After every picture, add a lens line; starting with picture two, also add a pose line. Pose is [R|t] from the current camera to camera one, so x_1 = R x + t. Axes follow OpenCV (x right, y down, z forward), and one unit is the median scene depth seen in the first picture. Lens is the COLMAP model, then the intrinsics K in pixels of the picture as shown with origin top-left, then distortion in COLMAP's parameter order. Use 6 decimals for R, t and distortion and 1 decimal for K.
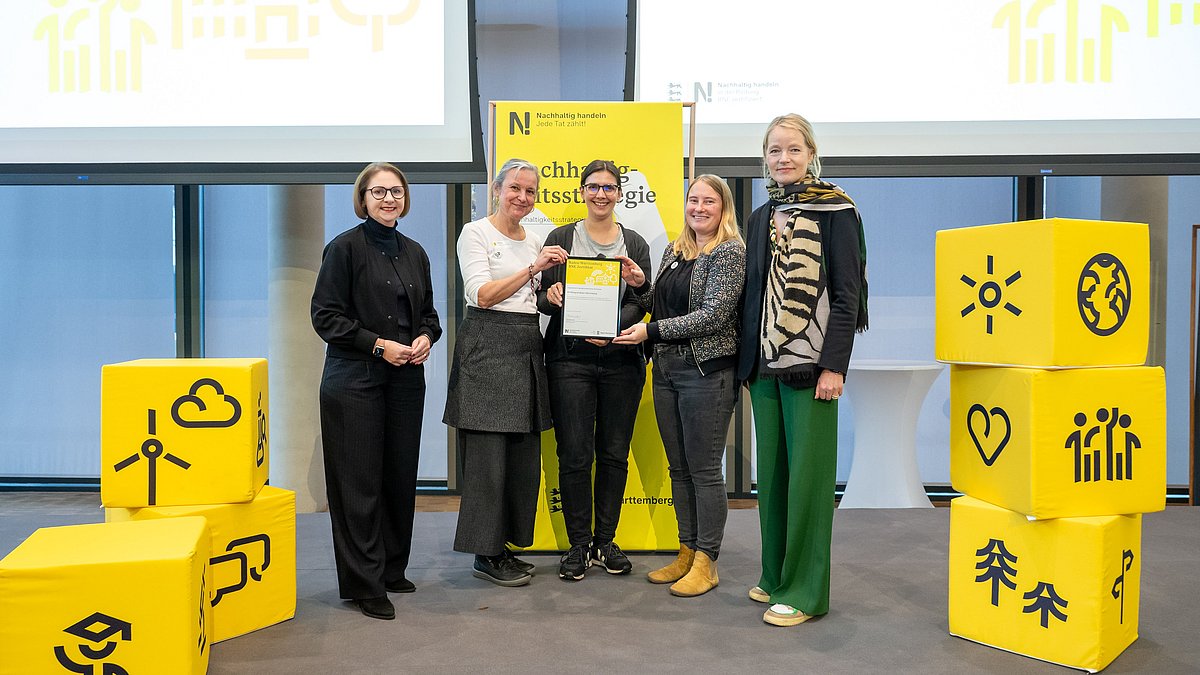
lens RADIAL K [[862.8, 0, 577.4], [0, 862.8, 338.7], [0, 0, 1]] dist [0.001411, -0.004386]
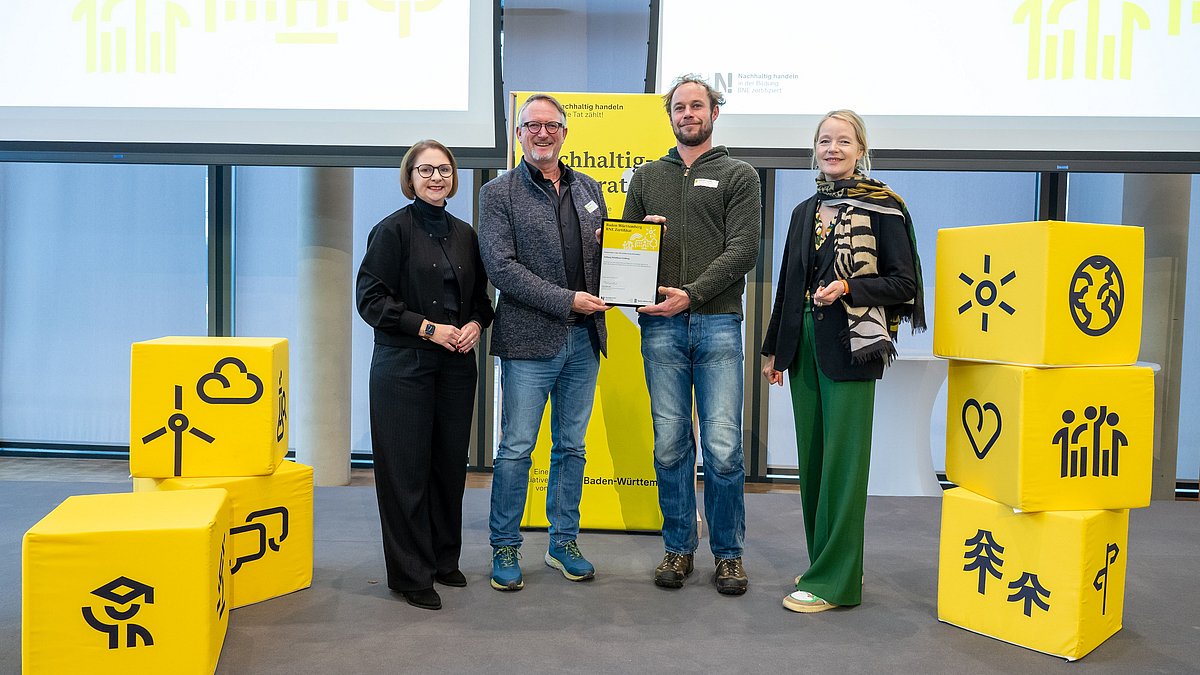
lens RADIAL K [[879.0, 0, 605.1], [0, 879.0, 331.3], [0, 0, 1]] dist [0.004339, -0.003576]
pose [[0.999546, 0.021747, -0.020853, 0.048641], [-0.021281, 0.999525, 0.022292, -0.019646], [0.021328, -0.021838, 0.999534, -0.059242]]
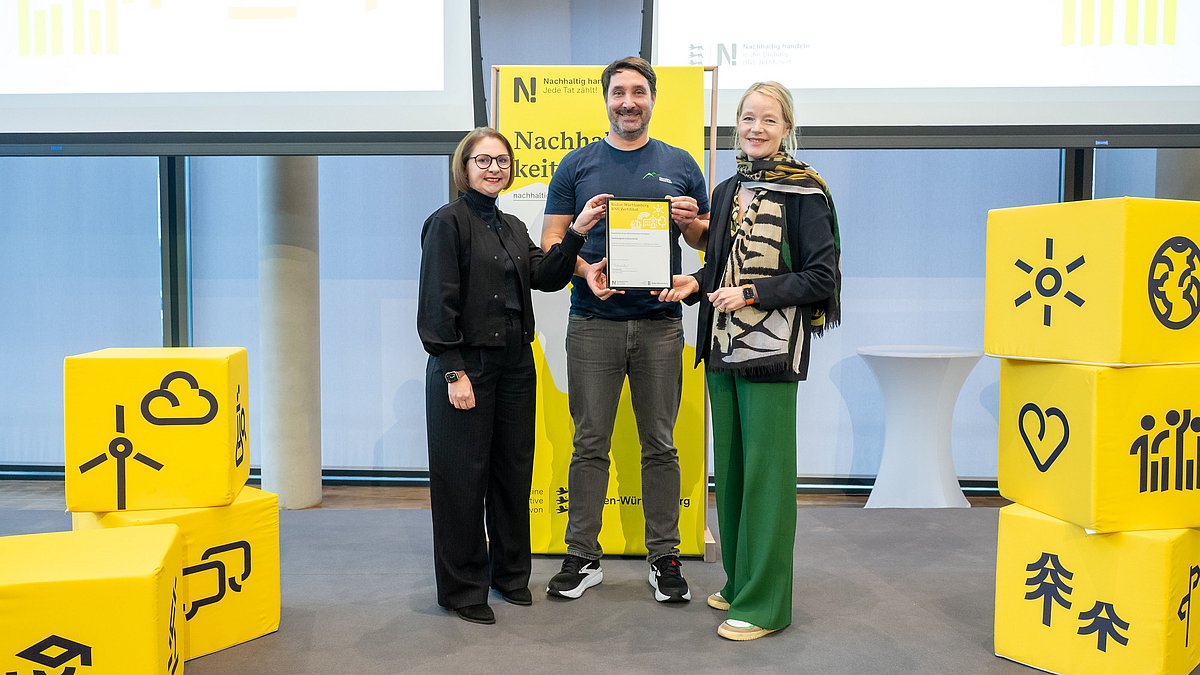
lens RADIAL K [[862.8, 0, 577.4], [0, 862.8, 338.7], [0, 0, 1]] dist [0.001411, -0.004386]
pose [[0.999932, 0.004320, -0.010851, -0.000426], [-0.003962, 0.999454, 0.032817, -0.020276], [0.010987, -0.032771, 0.999402, 0.099560]]
